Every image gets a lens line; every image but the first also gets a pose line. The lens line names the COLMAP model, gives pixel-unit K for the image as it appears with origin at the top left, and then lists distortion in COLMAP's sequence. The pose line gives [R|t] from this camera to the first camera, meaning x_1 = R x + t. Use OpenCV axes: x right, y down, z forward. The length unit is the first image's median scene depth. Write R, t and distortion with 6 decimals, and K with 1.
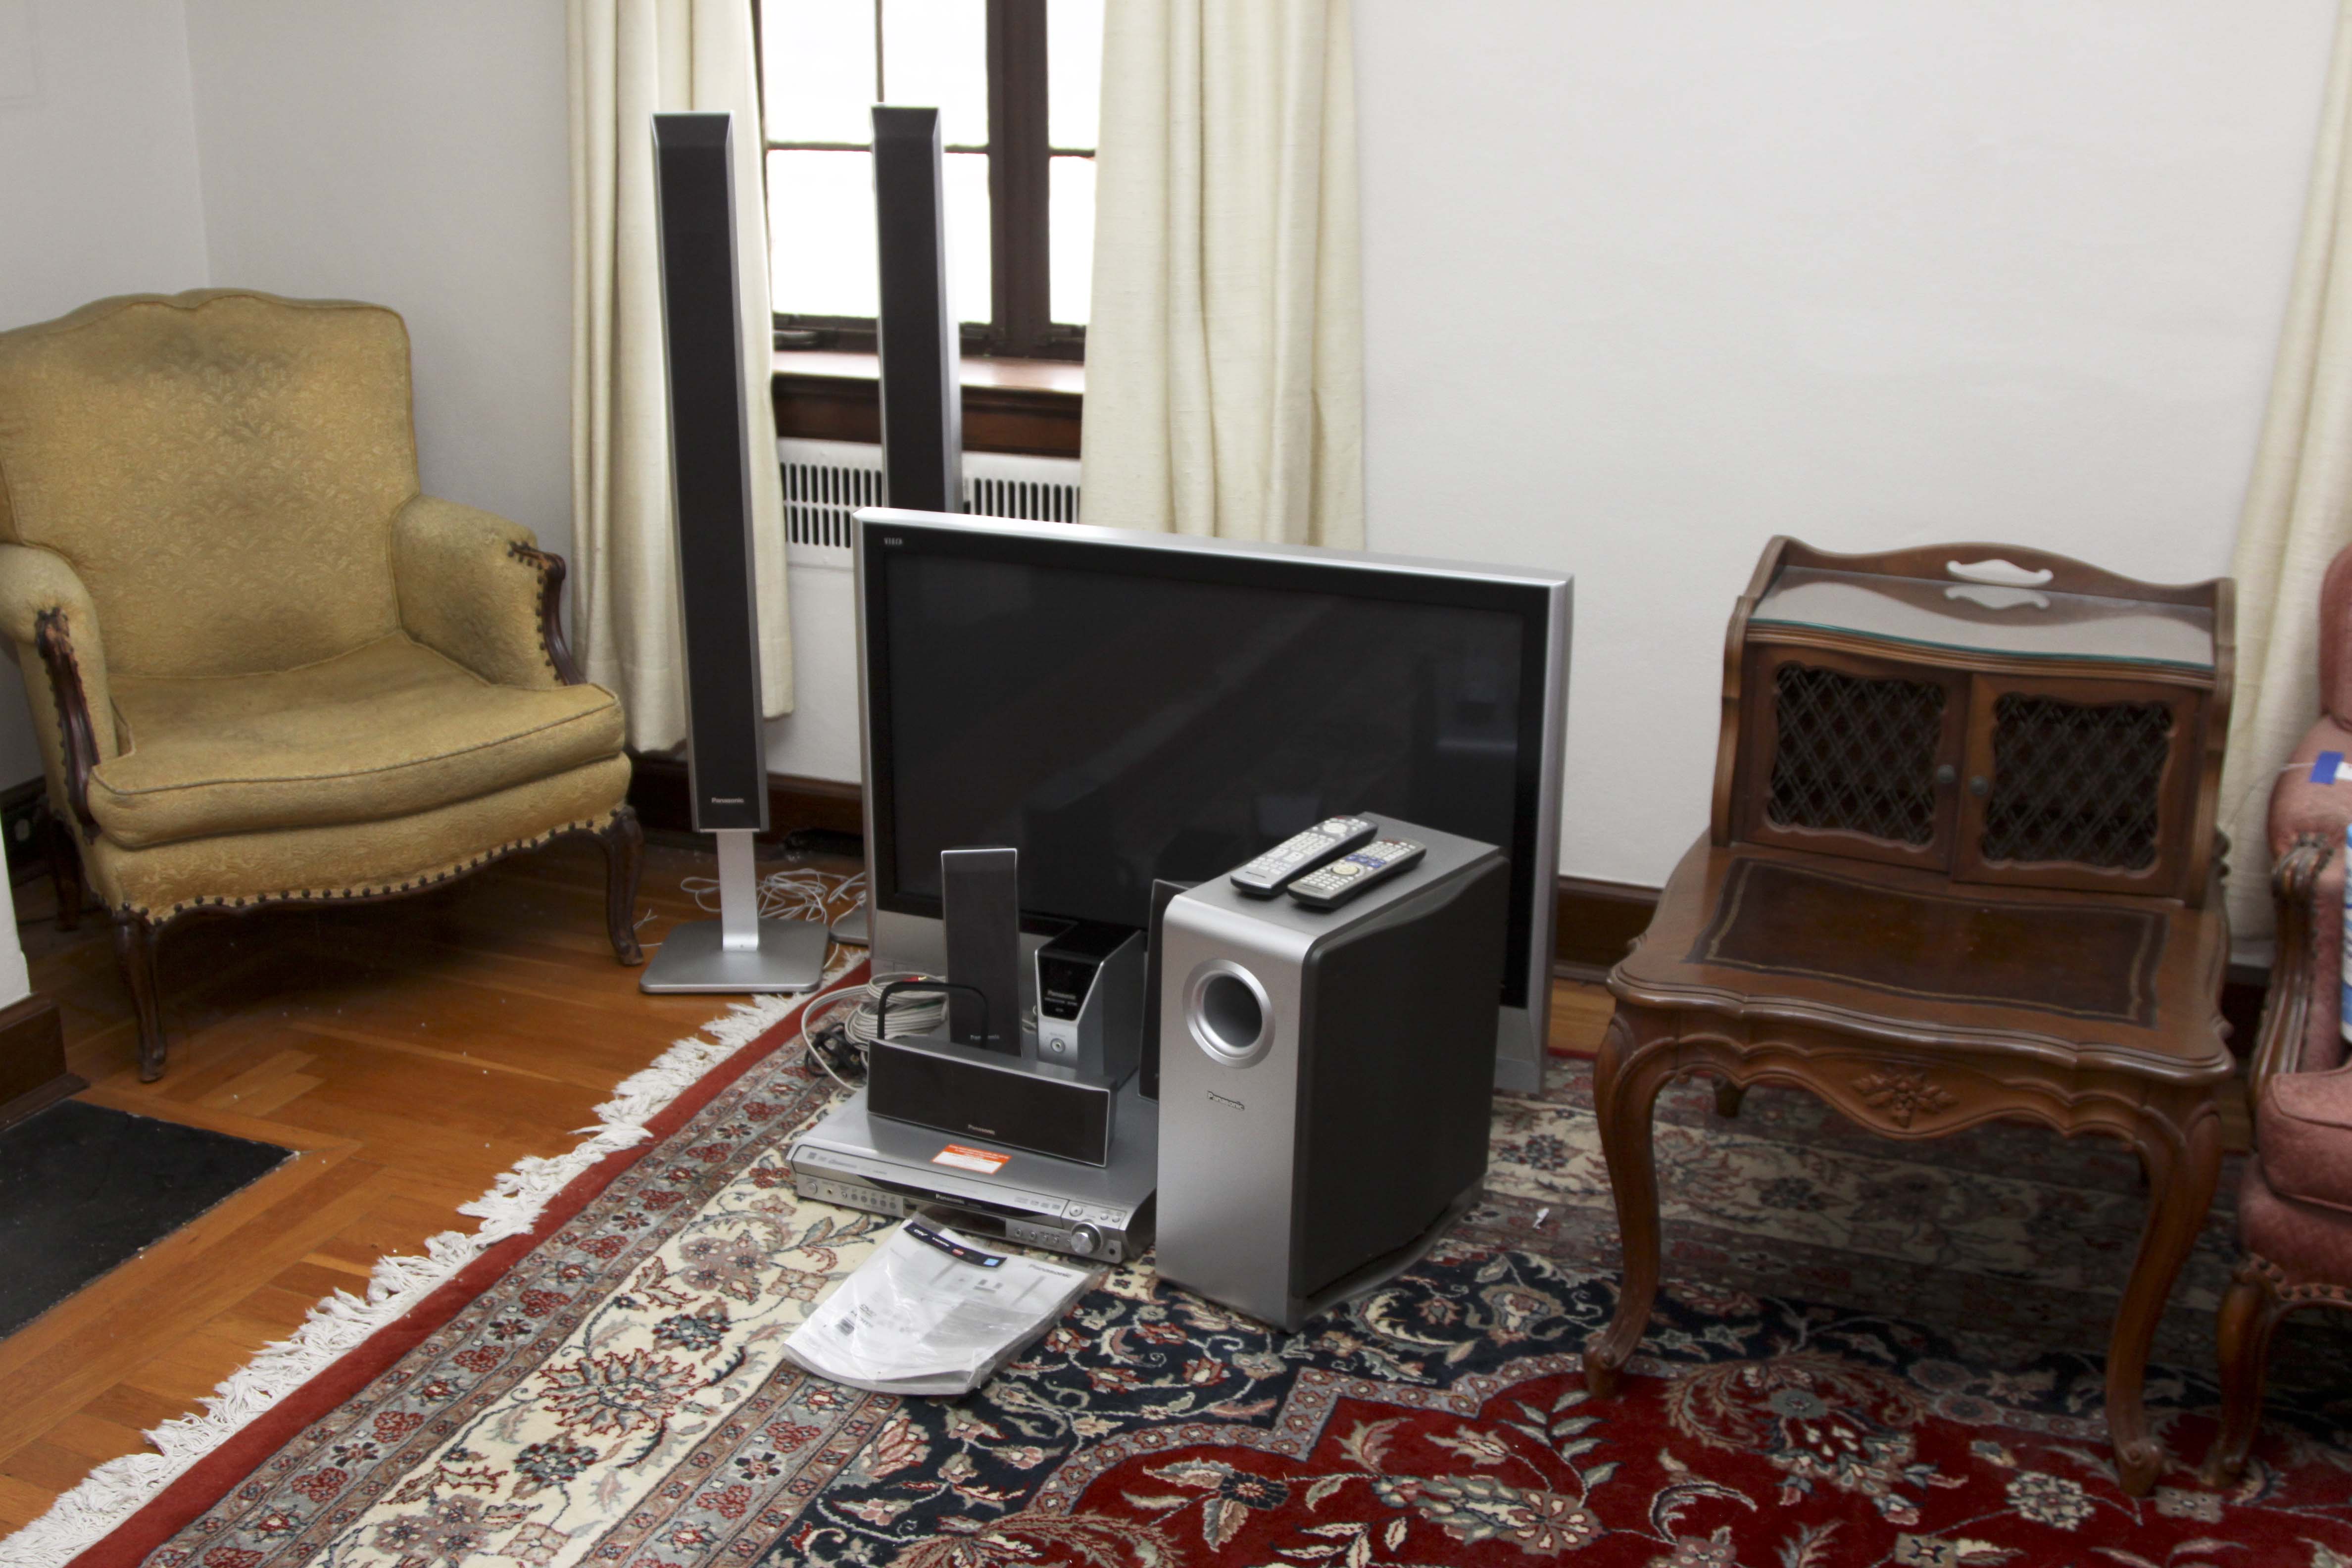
lens RADIAL K [[2493.1, 0, 1191.6], [0, 2493.1, 780.1], [0, 0, 1]] dist [-0.118759, 0.000000]
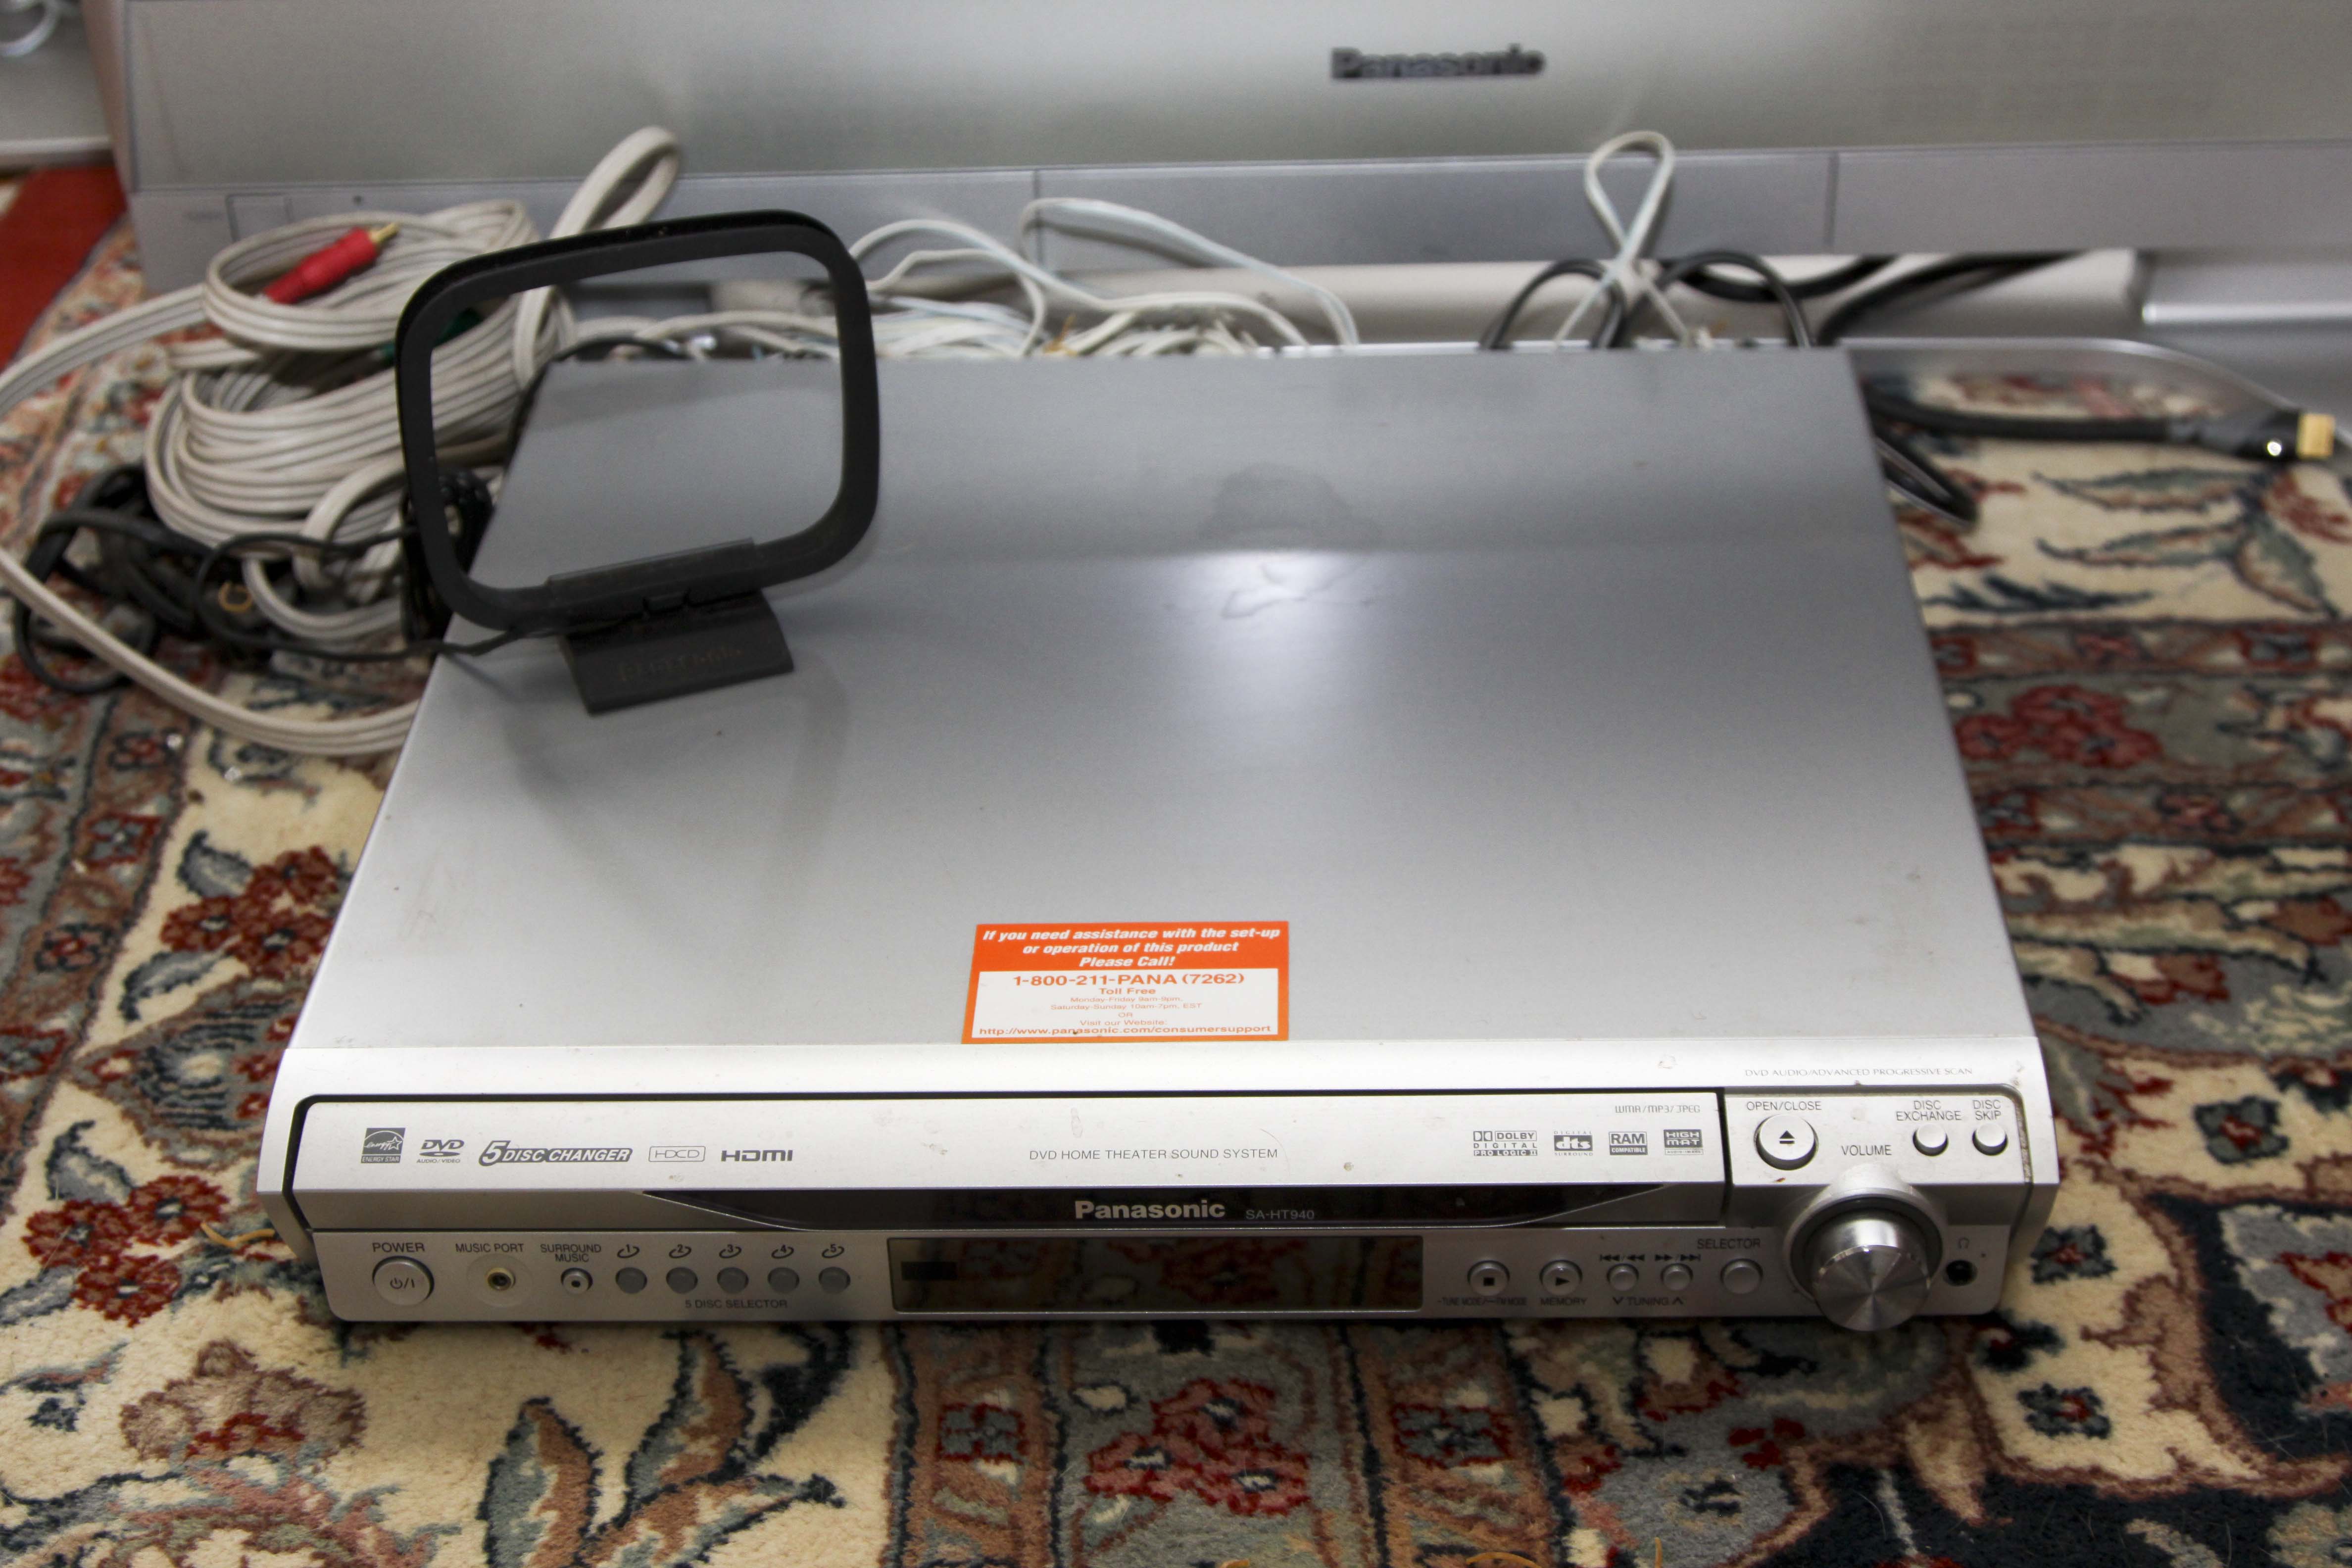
lens RADIAL K [[3529.2, 0, 1178.5], [0, 3529.2, 775.2], [0, 0, 1]] dist [-0.008776, 0.000000]
pose [[0.933910, -0.224676, 0.278088, -0.164143], [0.143738, 0.948184, 0.283347, 0.046369], [-0.327340, -0.224649, 0.917813, 0.702497]]
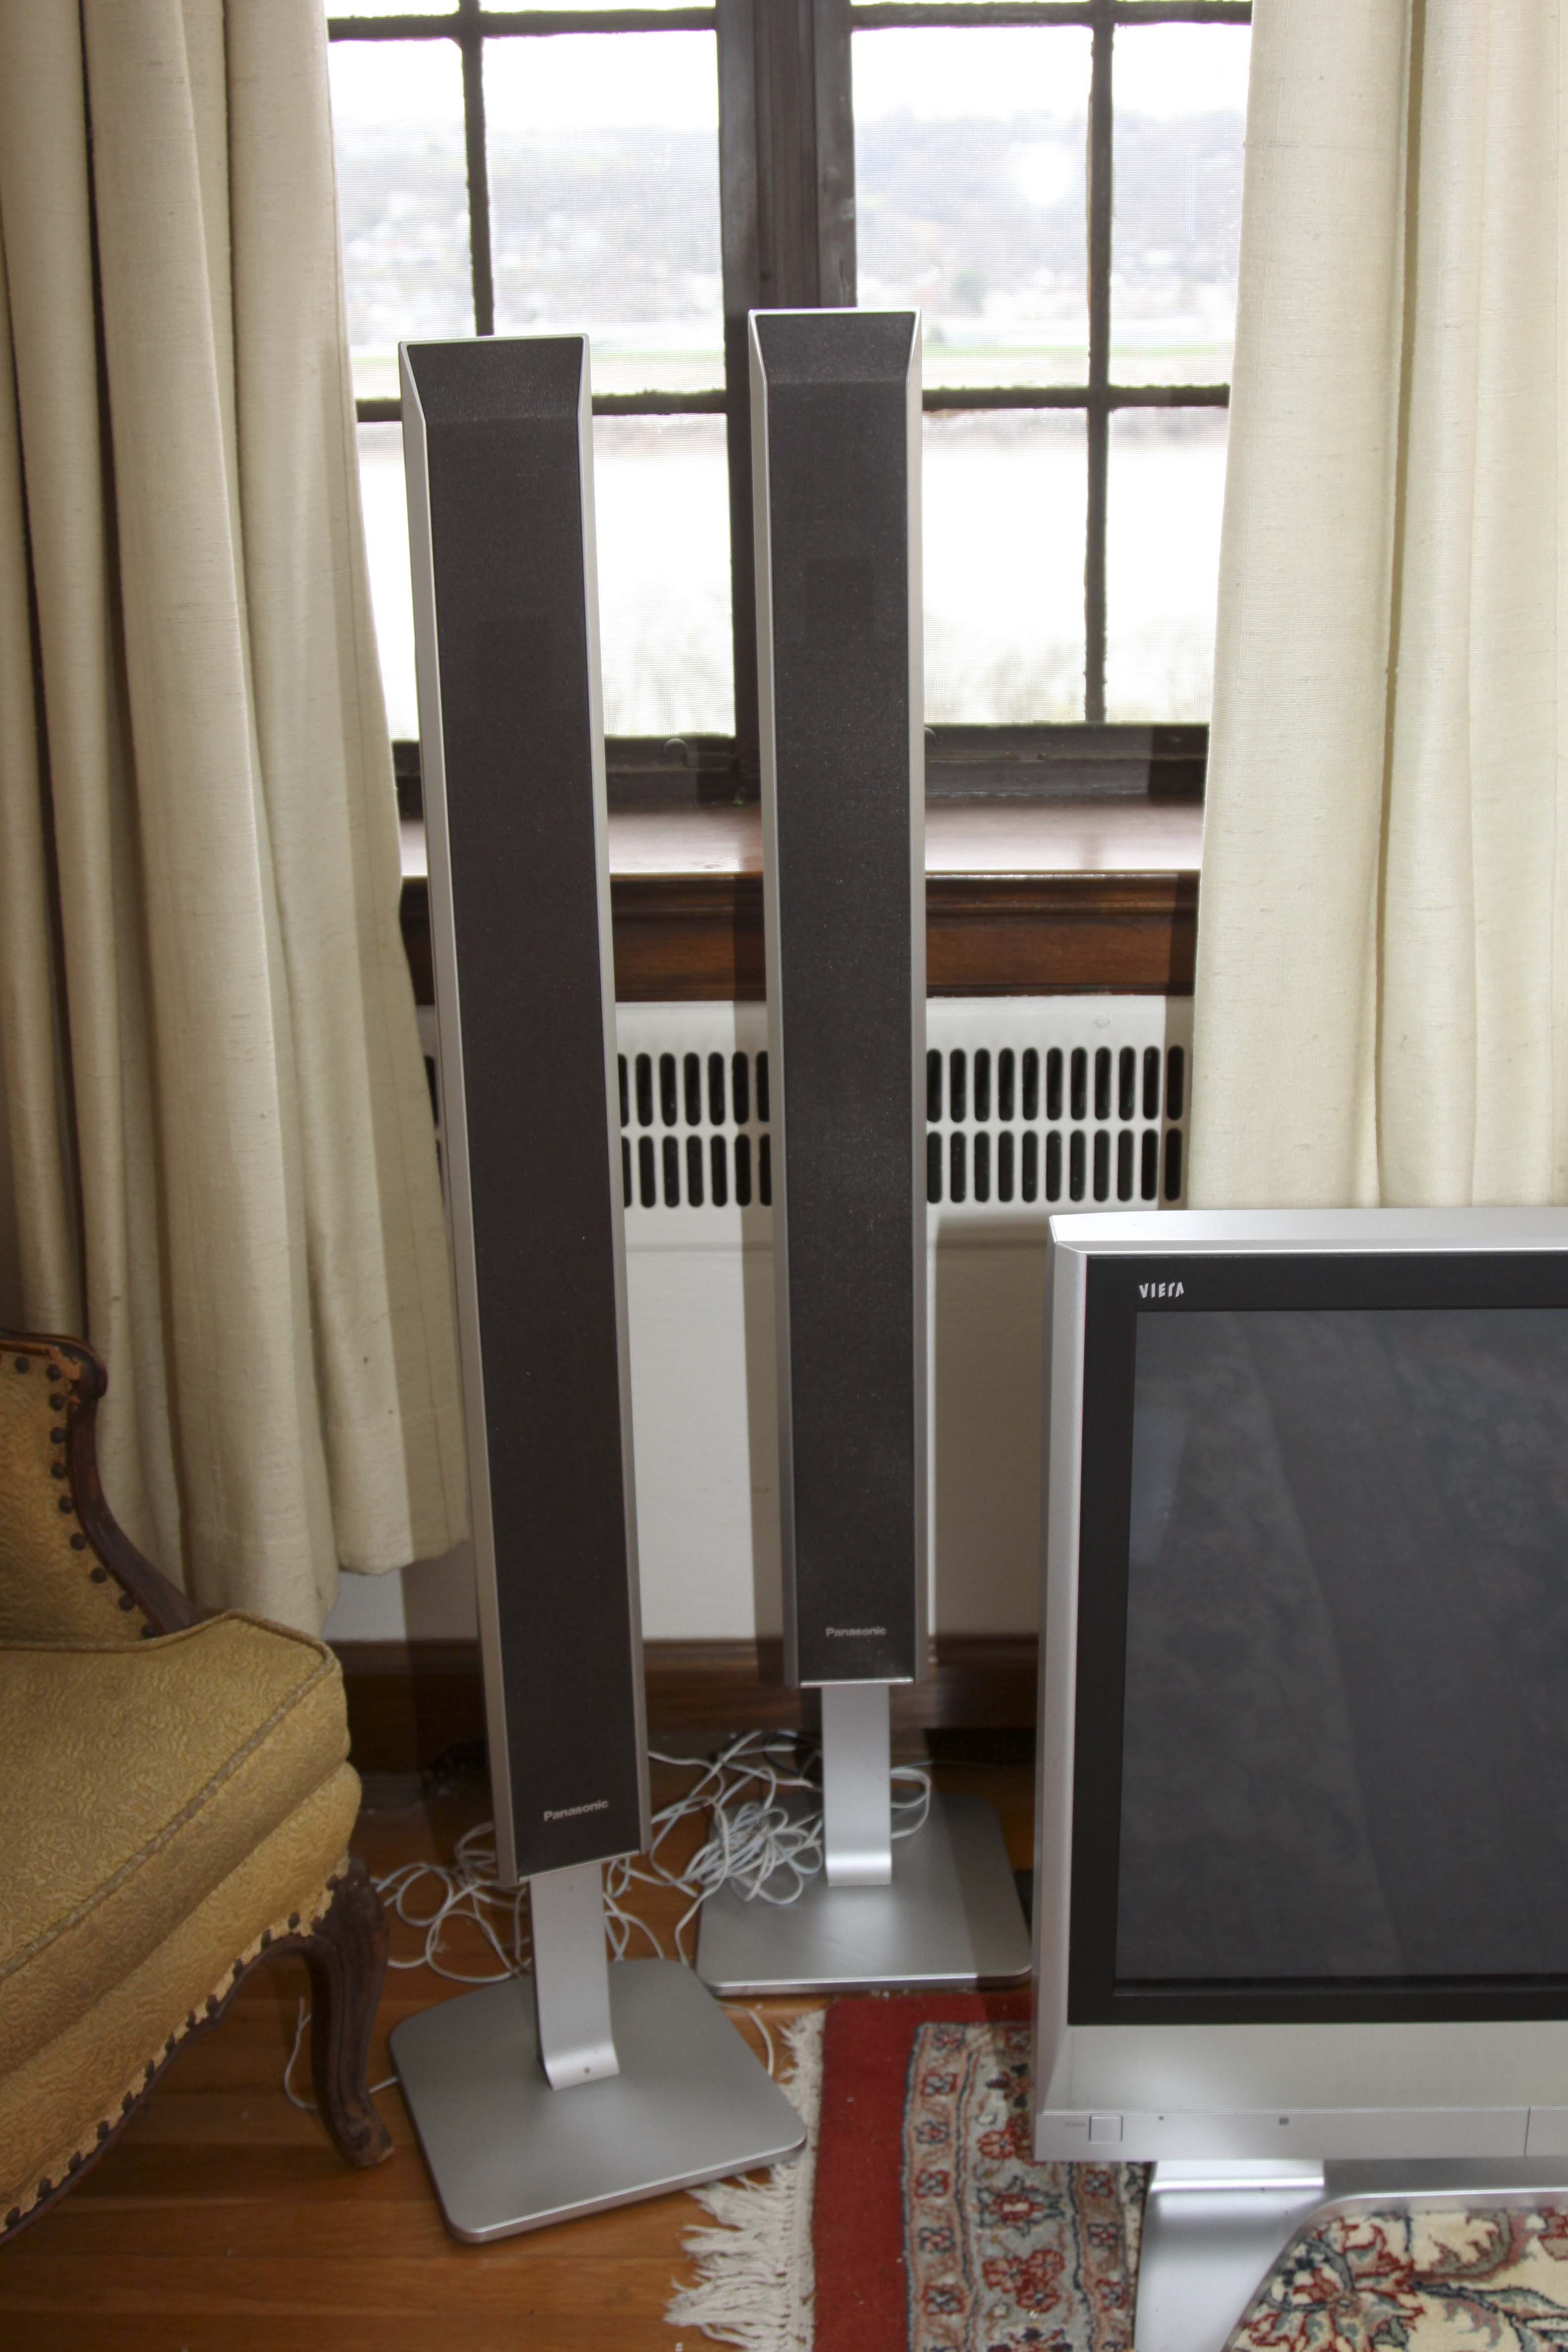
lens RADIAL K [[2853.1, 0, 780.7], [0, 2853.1, 1238.3], [0, 0, 1]] dist [-0.083214, 0.000000]
pose [[0.939316, -0.143808, 0.311457, -0.370341], [0.129774, 0.989382, 0.065442, -0.159357], [-0.317561, -0.021052, 0.948004, 0.577453]]
